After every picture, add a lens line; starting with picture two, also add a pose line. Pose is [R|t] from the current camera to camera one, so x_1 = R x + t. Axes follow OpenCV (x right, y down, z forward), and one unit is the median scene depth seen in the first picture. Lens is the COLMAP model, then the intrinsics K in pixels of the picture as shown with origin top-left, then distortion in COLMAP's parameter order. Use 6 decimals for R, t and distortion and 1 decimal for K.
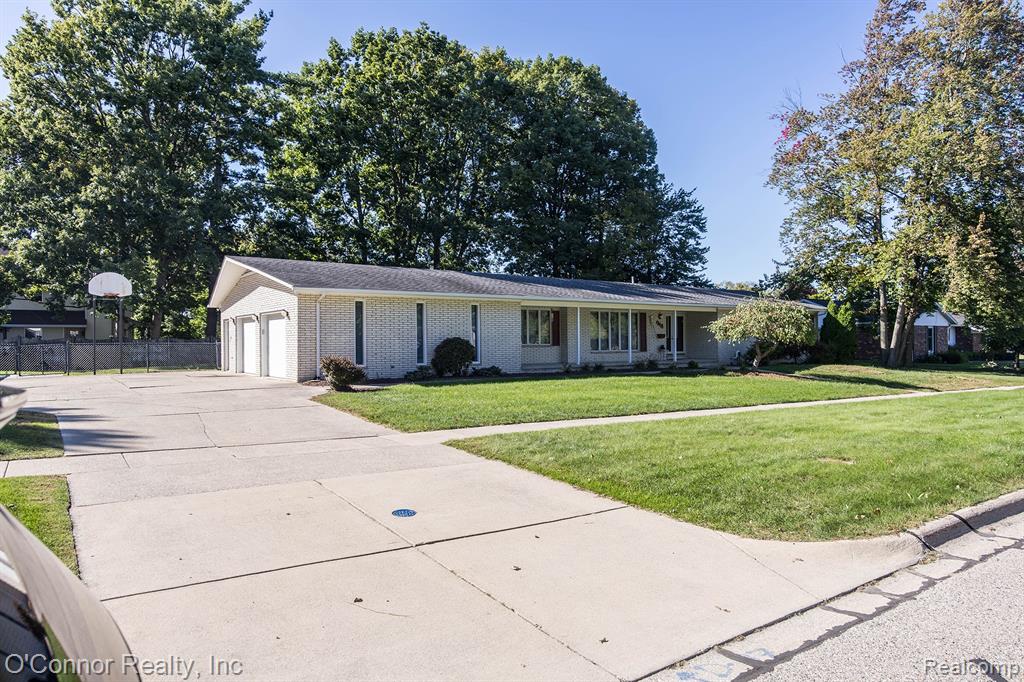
lens RADIAL K [[670.0, 0, 509.7], [0, 670.0, 339.9], [0, 0, 1]] dist [-0.003436, 0.002338]
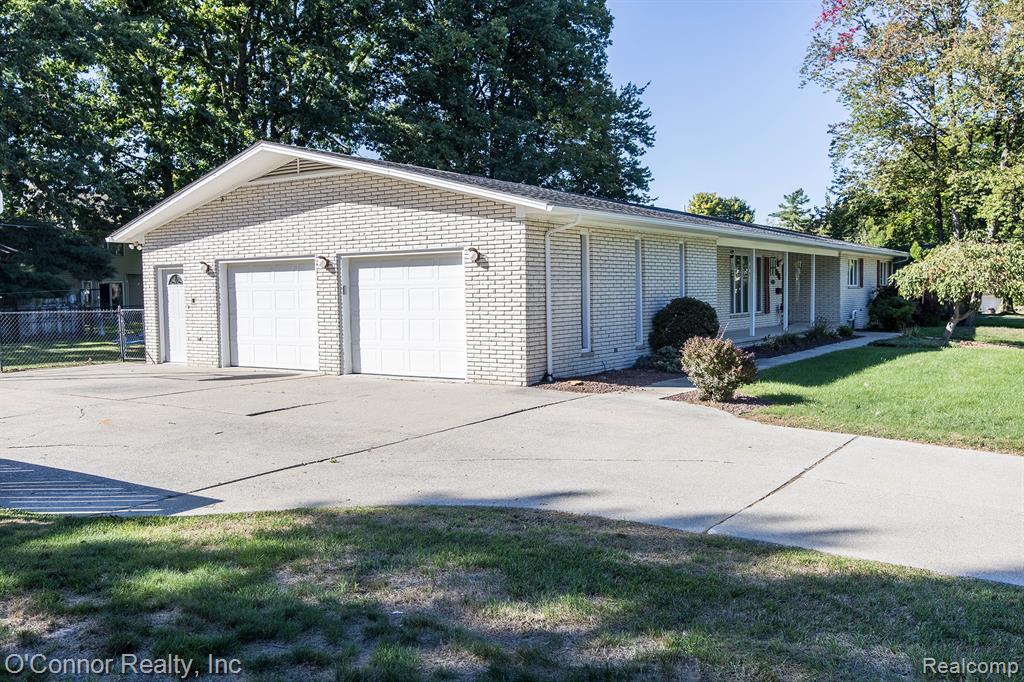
lens RADIAL K [[905.3, 0, 507.7], [0, 905.3, 348.9], [0, 0, 1]] dist [-0.002231, 0.001338]
pose [[0.933892, -0.030049, 0.356290, -0.367279], [0.007659, 0.997915, 0.064086, -0.007643], [-0.357473, -0.057120, 0.932175, 0.212300]]
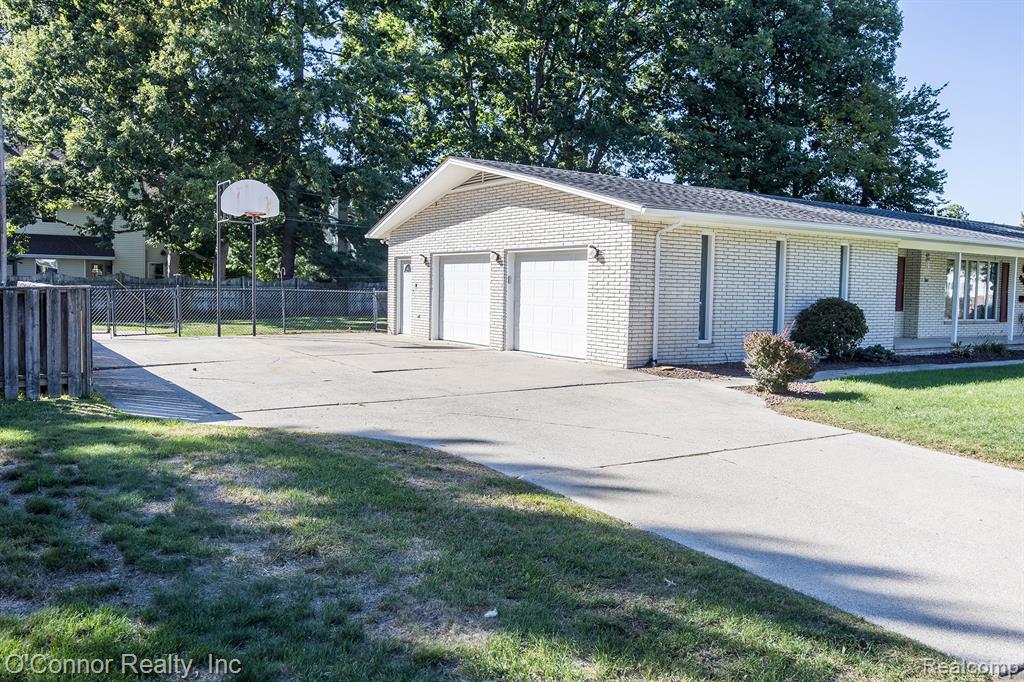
lens RADIAL K [[834.3, 0, 512.0], [0, 834.3, 339.8], [0, 0, 1]] dist [0.002408, 0.002563]
pose [[0.999100, 0.029291, -0.030678, -0.248308], [-0.027260, 0.997535, 0.064662, -0.004706], [0.032496, -0.063768, 0.997436, 0.159793]]
